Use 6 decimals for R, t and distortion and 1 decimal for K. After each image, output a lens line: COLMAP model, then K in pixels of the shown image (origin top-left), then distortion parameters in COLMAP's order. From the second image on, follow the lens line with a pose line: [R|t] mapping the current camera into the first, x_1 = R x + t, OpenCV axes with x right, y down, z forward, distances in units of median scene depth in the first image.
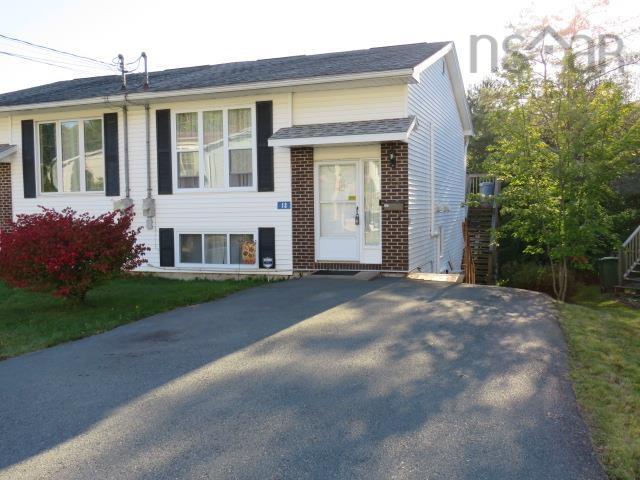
lens RADIAL K [[623.2, 0, 321.0], [0, 623.2, 241.3], [0, 0, 1]] dist [-0.033258, 0.000000]
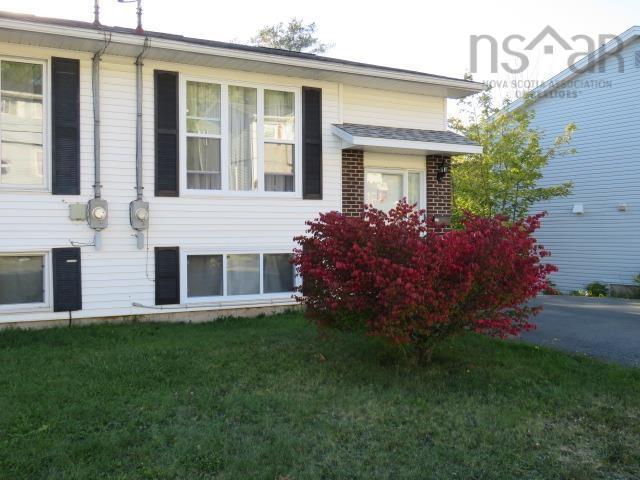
lens RADIAL K [[623.2, 0, 317.6], [0, 623.2, 233.9], [0, 0, 1]] dist [-0.033258, 0.000000]
pose [[0.675842, 0.006399, 0.737019, -0.671435], [0.030476, 0.998864, -0.036619, -0.005939], [-0.736416, 0.047210, 0.674880, 0.454822]]
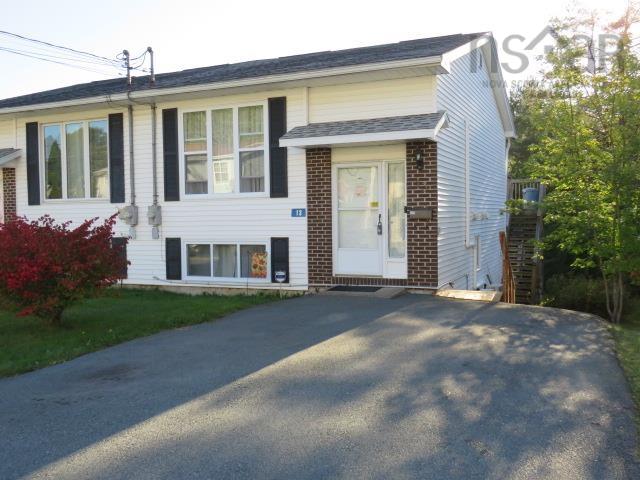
lens RADIAL K [[623.2, 0, 322.4], [0, 623.2, 240.9], [0, 0, 1]] dist [-0.033258, 0.000000]
pose [[0.997814, 0.002091, -0.066057, 0.033687], [-0.003015, 0.999899, -0.013893, -0.004703], [0.066021, 0.014061, 0.997719, 0.105526]]
